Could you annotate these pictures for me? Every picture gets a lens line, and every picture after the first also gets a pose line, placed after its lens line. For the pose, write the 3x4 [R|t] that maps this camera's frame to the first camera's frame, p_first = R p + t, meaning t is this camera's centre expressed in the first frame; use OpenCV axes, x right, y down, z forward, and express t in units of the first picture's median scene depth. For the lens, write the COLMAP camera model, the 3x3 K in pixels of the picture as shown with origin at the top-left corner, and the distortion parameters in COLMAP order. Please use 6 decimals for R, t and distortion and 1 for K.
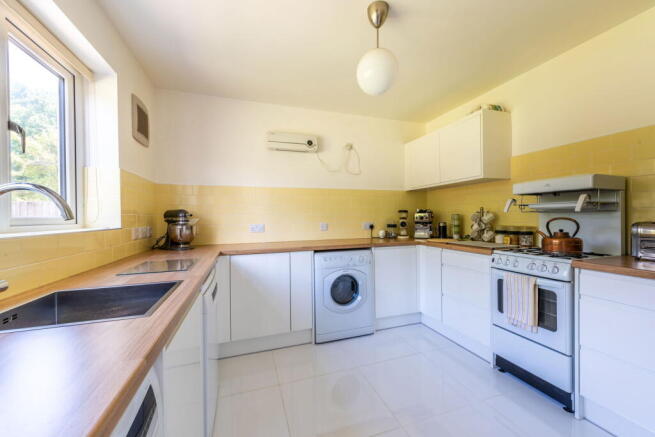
lens RADIAL K [[254.7, 0, 328.6], [0, 254.7, 219.4], [0, 0, 1]] dist [0.001836, 0.000033]
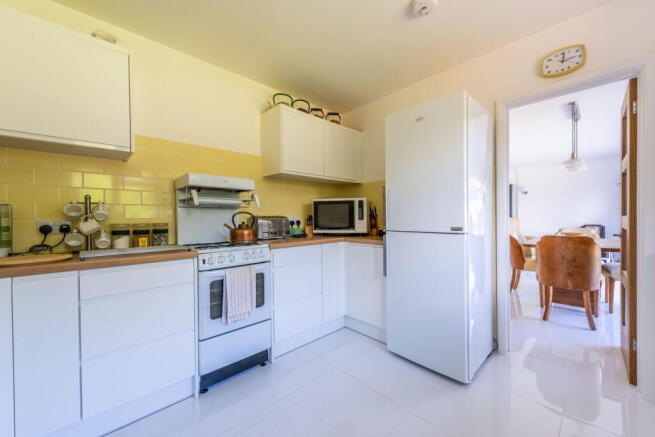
lens RADIAL K [[254.7, 0, 327.8], [0, 254.7, 218.9], [0, 0, 1]] dist [0.001836, 0.000033]
pose [[-0.421492, 0.013690, 0.906729, -0.294436], [0.019997, 0.999783, -0.005799, 0.036841], [-0.906611, 0.015688, -0.421675, 1.058340]]
